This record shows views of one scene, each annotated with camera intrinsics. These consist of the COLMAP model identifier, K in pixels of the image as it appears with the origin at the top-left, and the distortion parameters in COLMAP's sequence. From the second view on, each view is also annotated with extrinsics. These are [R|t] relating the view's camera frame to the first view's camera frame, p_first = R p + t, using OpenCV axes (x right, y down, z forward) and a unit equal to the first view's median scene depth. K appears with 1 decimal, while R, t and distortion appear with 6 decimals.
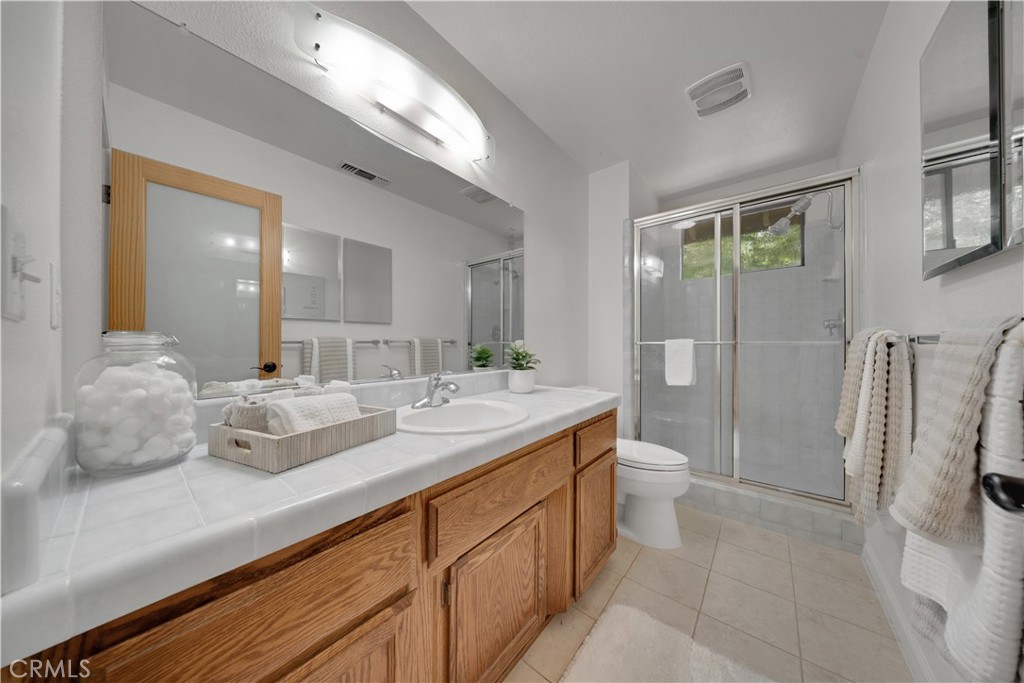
lens RADIAL K [[317.0, 0, 506.4], [0, 317.0, 339.1], [0, 0, 1]] dist [-0.007373, -0.000280]
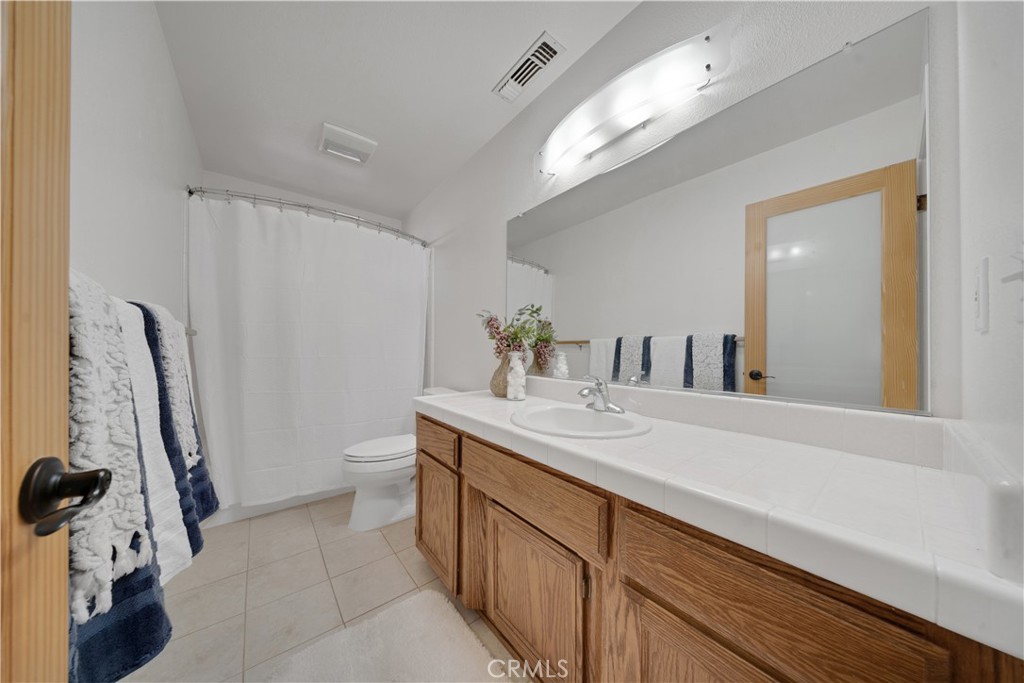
lens RADIAL K [[319.0, 0, 512.1], [0, 319.0, 350.4], [0, 0, 1]] dist [-0.001221, -0.000151]
pose [[-0.202927, -0.000442, -0.979194, 0.811572], [0.004327, 0.999990, -0.001348, 0.016090], [0.979184, -0.004510, -0.202923, 0.889824]]
